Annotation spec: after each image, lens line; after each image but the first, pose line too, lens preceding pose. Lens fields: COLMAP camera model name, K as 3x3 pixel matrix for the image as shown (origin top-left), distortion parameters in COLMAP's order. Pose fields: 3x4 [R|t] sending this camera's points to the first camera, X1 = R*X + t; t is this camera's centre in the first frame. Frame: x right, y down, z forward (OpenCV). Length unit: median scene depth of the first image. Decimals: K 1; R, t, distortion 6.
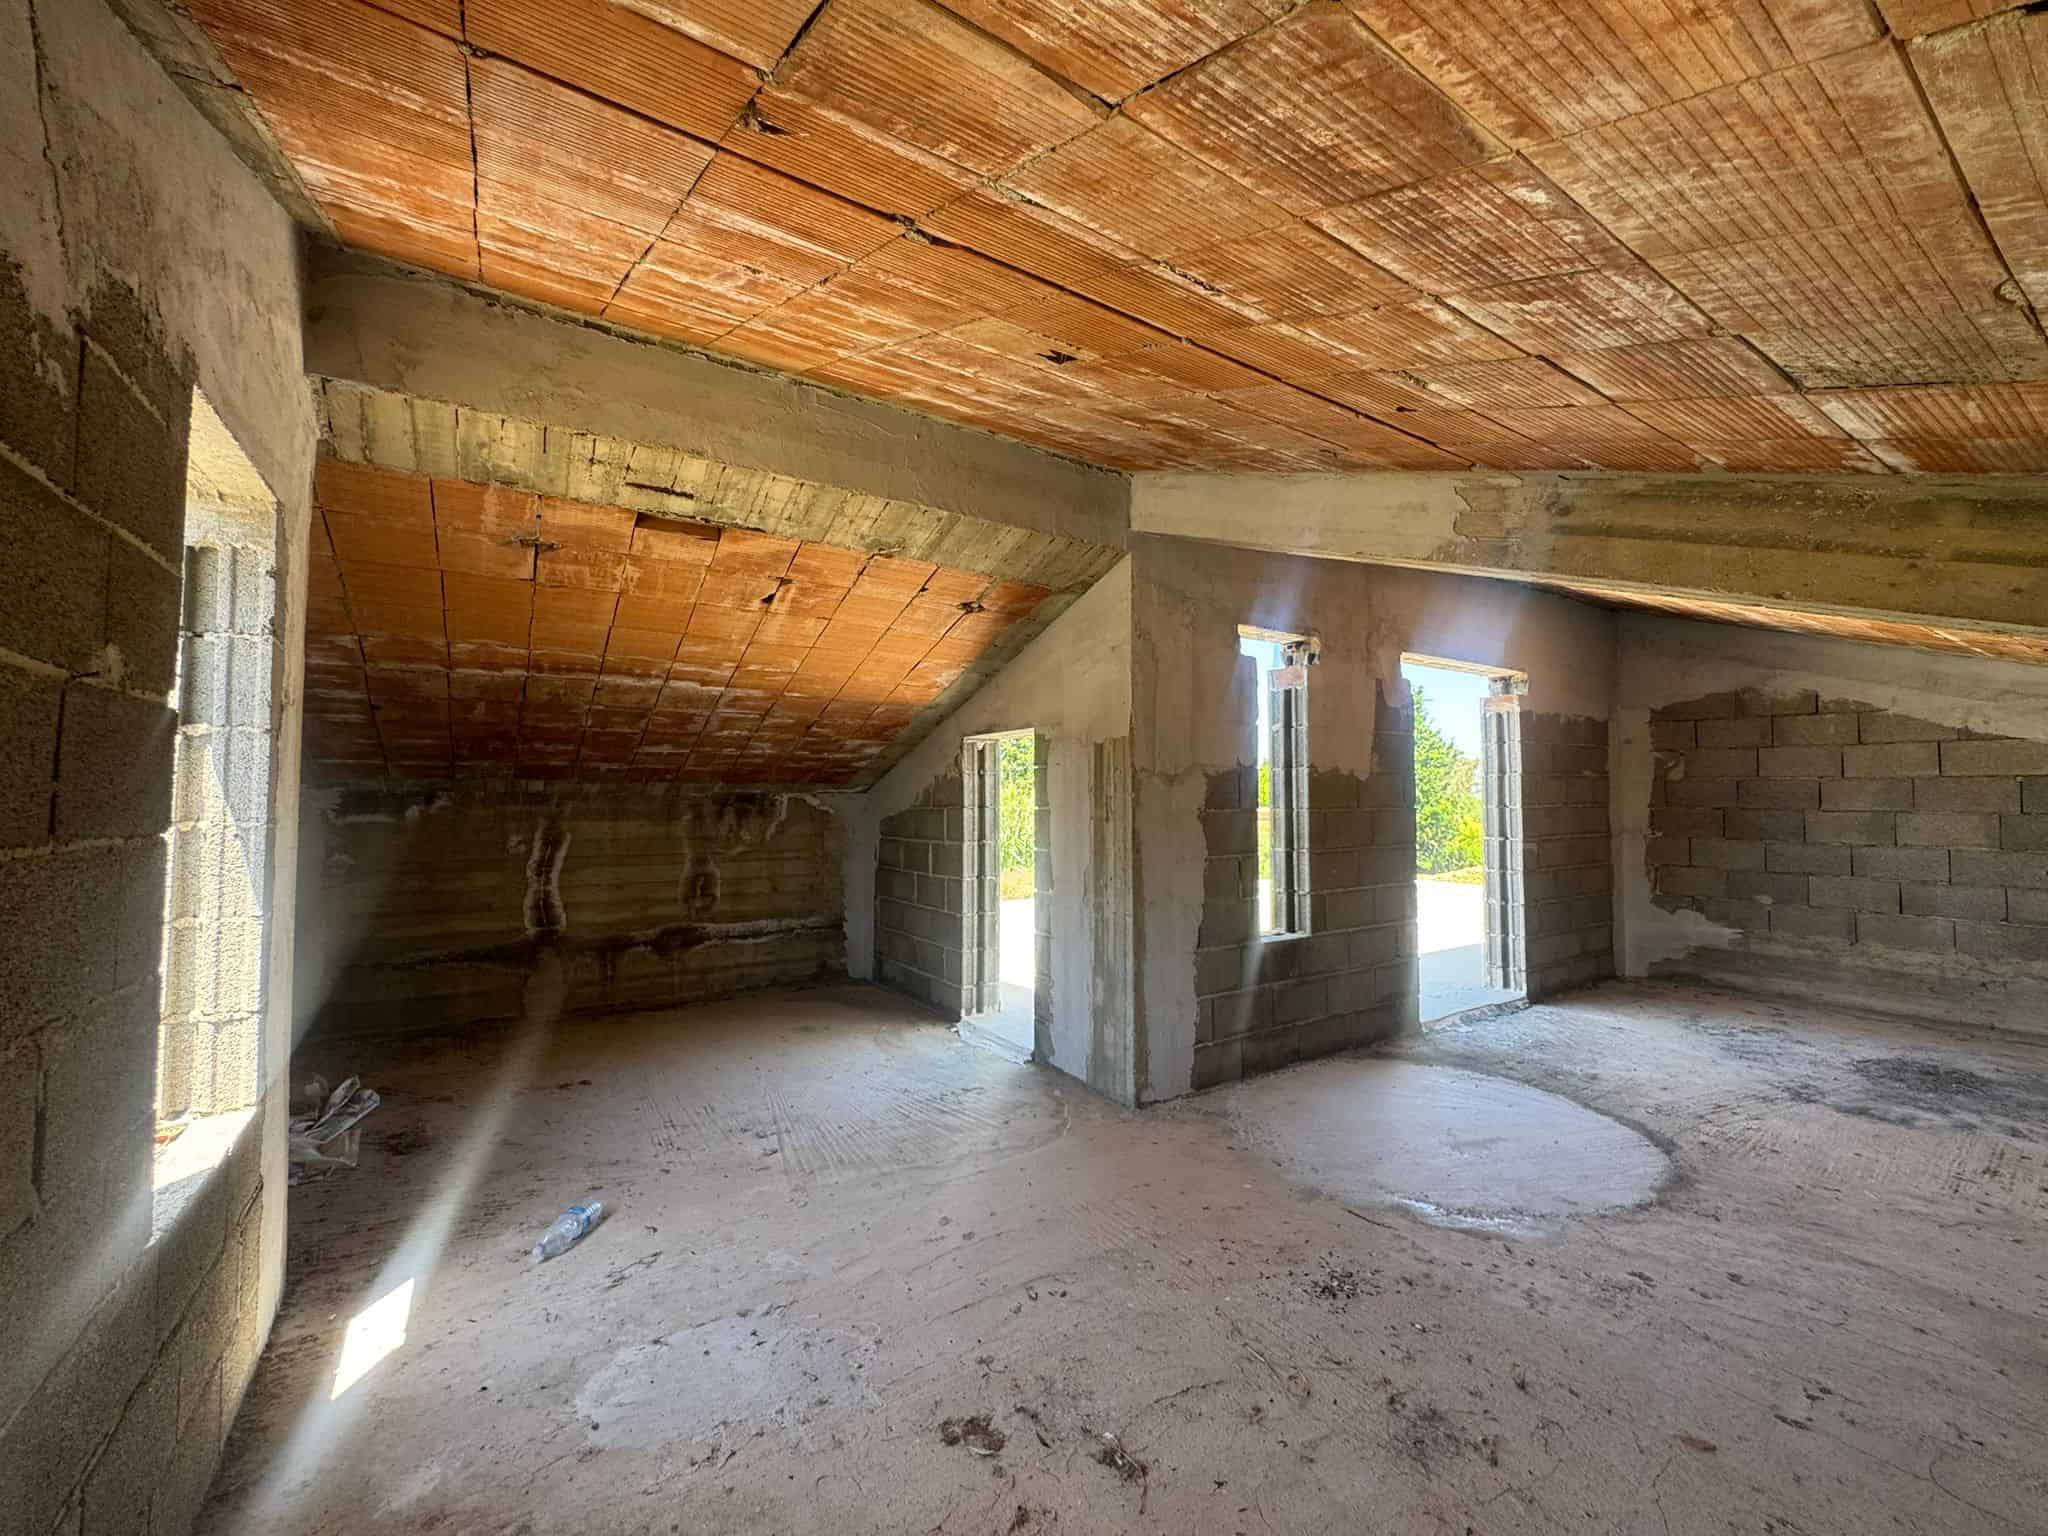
lens RADIAL K [[821.5, 0, 1023.6], [0, 821.5, 766.2], [0, 0, 1]] dist [-0.004519, 0.000570]
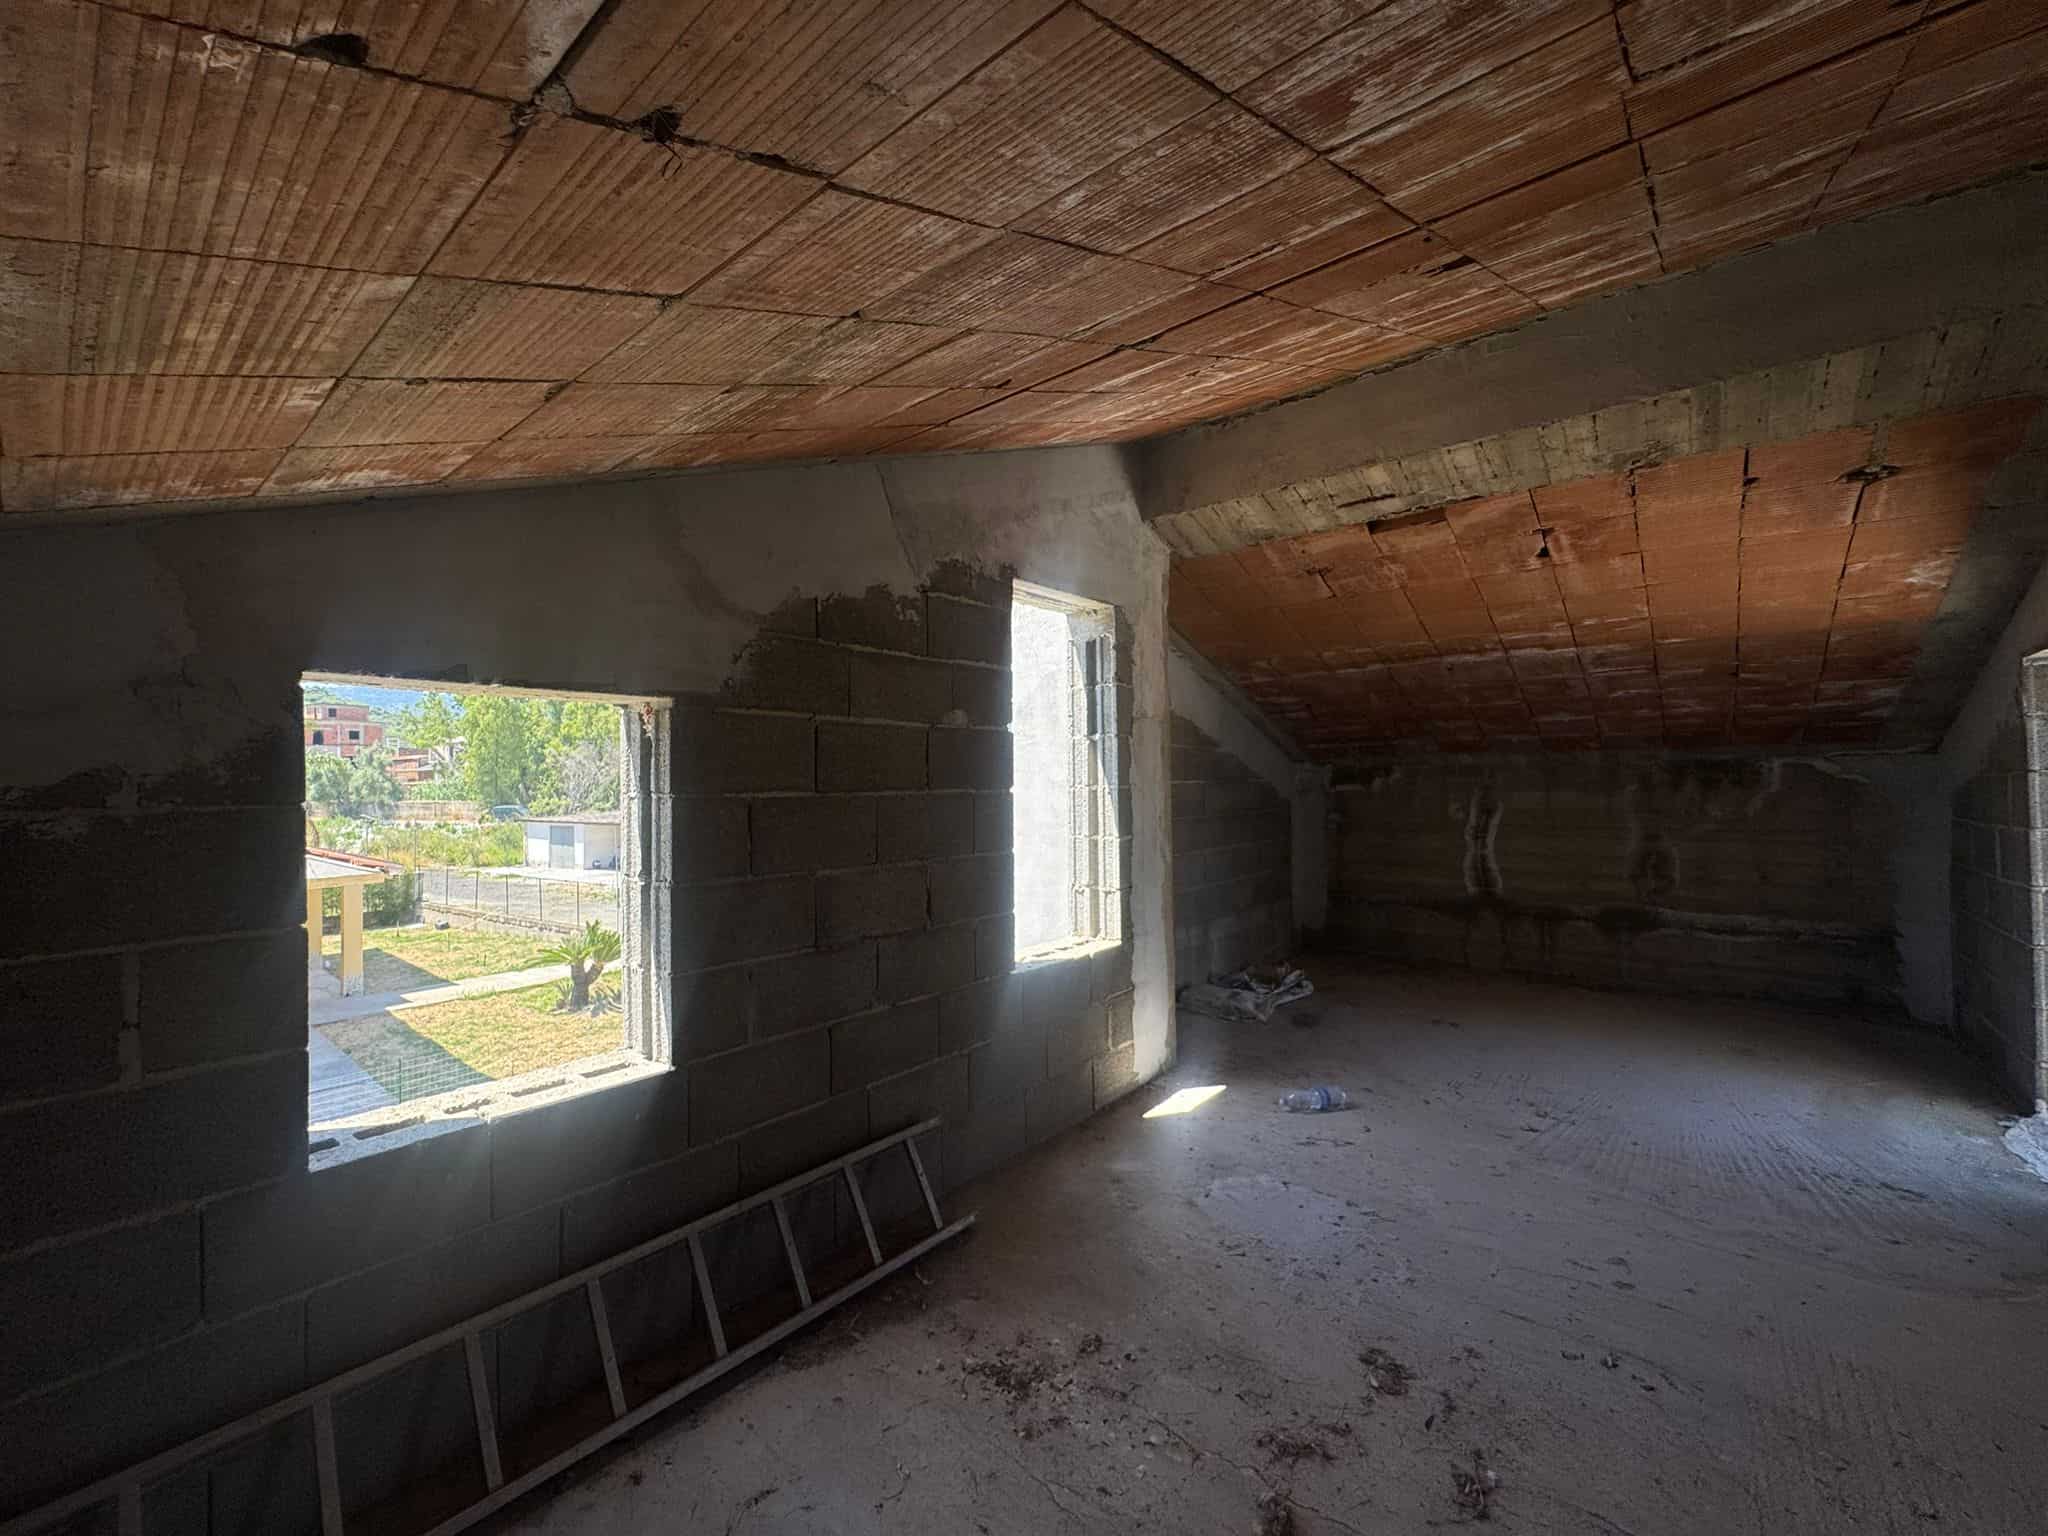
lens RADIAL K [[821.5, 0, 1023.6], [0, 821.5, 766.2], [0, 0, 1]] dist [-0.004519, 0.000570]
pose [[0.297307, -0.022917, -0.954507, 0.411888], [0.052546, 0.998590, -0.007608, 0.015701], [0.953335, -0.047893, 0.298091, 0.145882]]
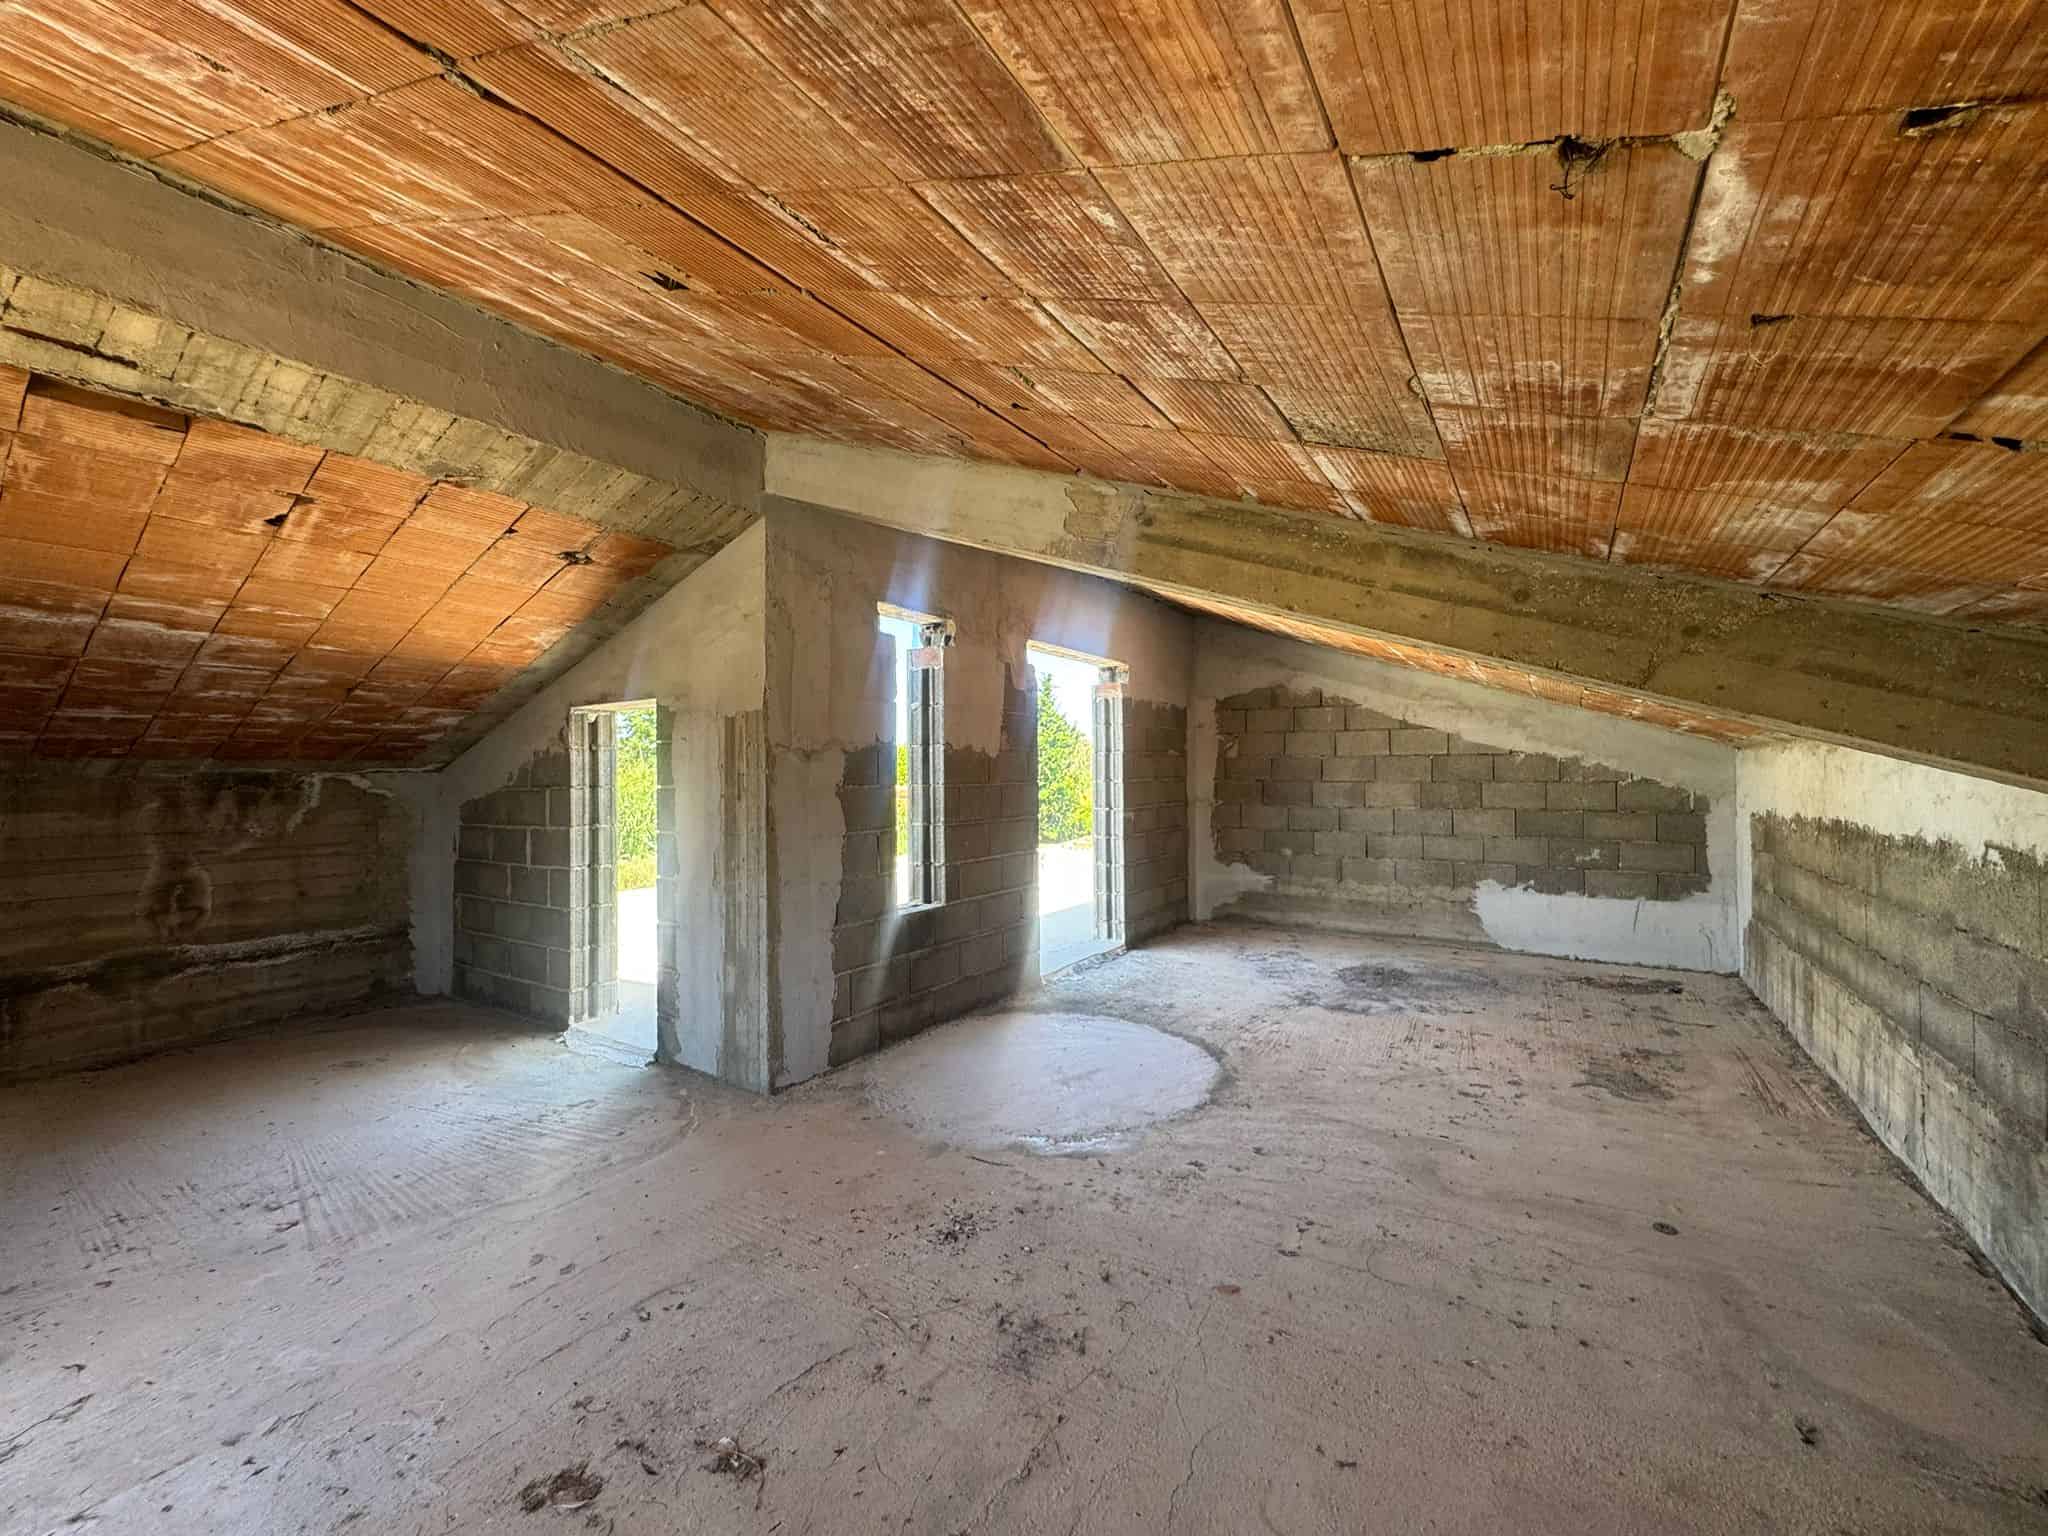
lens RADIAL K [[821.5, 0, 1023.6], [0, 821.5, 766.2], [0, 0, 1]] dist [-0.004519, 0.000570]
pose [[0.913701, -0.002832, 0.406376, 0.018513], [-0.007553, 0.999685, 0.023949, 0.003999], [-0.406316, -0.024951, 0.913392, 0.004517]]
